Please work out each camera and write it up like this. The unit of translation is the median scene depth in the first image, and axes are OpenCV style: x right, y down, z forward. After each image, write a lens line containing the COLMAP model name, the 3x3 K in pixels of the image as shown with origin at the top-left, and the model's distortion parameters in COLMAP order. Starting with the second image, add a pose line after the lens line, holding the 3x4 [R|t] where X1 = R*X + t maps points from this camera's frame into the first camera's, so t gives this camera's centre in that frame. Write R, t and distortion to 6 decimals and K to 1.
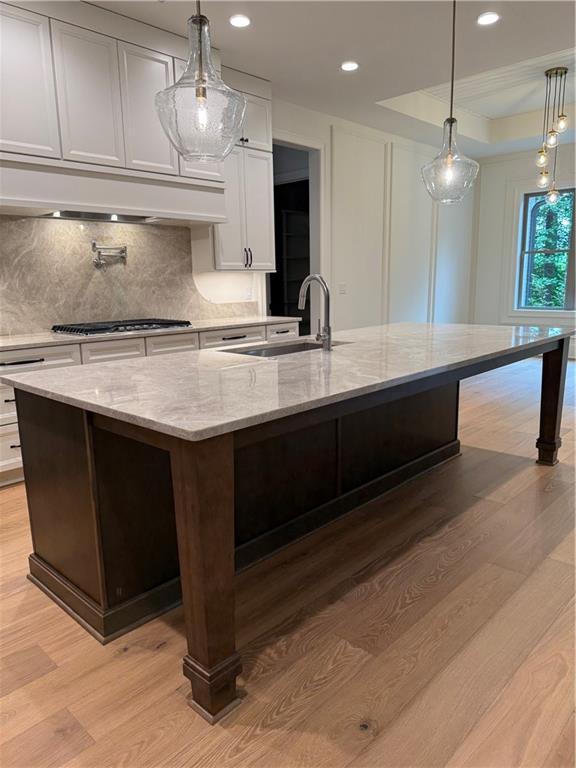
lens RADIAL K [[535.0, 0, 284.0], [0, 535.0, 387.2], [0, 0, 1]] dist [0.004069, -0.002715]
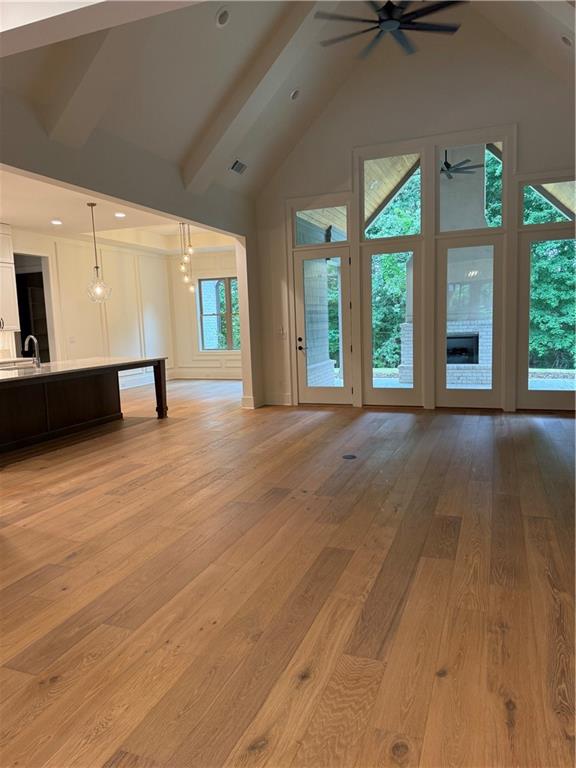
lens RADIAL K [[535.0, 0, 292.9], [0, 535.0, 389.2], [0, 0, 1]] dist [0.004069, -0.002715]
pose [[0.913501, -0.055751, 0.402999, 0.091668], [0.090526, 0.993587, -0.067747, 0.182844], [-0.396638, 0.098369, 0.912689, -0.996713]]
